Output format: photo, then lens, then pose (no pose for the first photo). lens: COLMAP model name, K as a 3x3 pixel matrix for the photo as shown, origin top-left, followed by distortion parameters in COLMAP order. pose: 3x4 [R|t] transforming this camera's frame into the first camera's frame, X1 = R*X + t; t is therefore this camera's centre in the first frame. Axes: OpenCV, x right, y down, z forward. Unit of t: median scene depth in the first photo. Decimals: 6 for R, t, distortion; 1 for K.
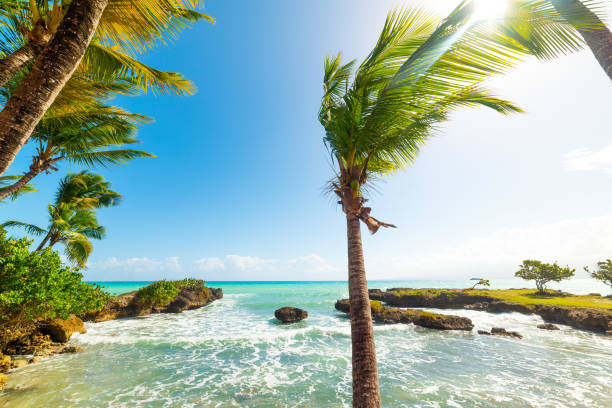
lens RADIAL K [[235.5, 0, 306.0], [0, 235.5, 204.0], [0, 0, 1]] dist [-0.016136, 0.006284]
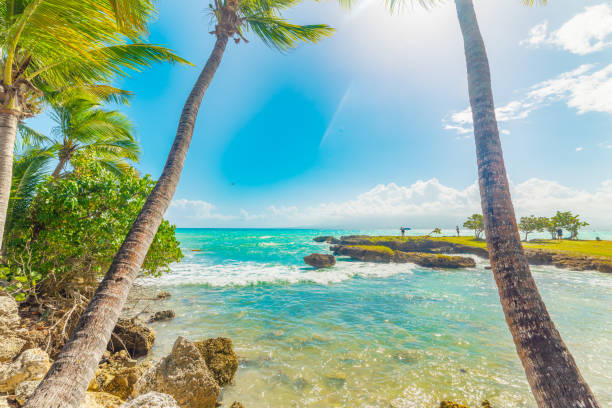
lens RADIAL K [[253.6, 0, 309.1], [0, 253.6, 201.3], [0, 0, 1]] dist [-0.016057, 0.009001]
pose [[0.922822, 0.051127, 0.381818, -0.485440], [-0.129655, 0.974551, 0.182868, 0.052413], [-0.362751, -0.218259, 0.905966, 0.140394]]
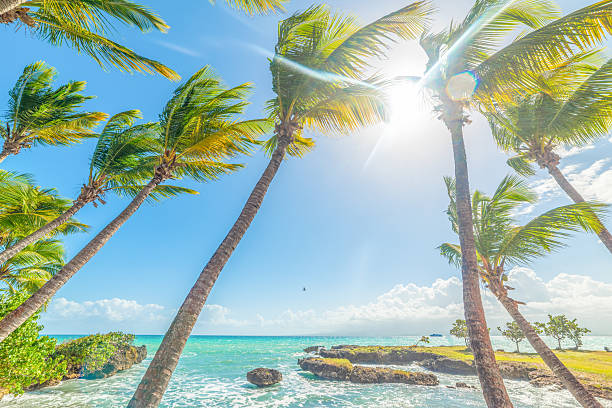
lens RADIAL K [[247.0, 0, 305.4], [0, 247.0, 204.4], [0, 0, 1]] dist [-0.020422, 0.008291]
pose [[0.952330, 0.150584, 0.265314, -0.255370], [-0.102110, 0.976862, -0.187918, -0.019269], [-0.287473, 0.151869, 0.945672, -0.043151]]
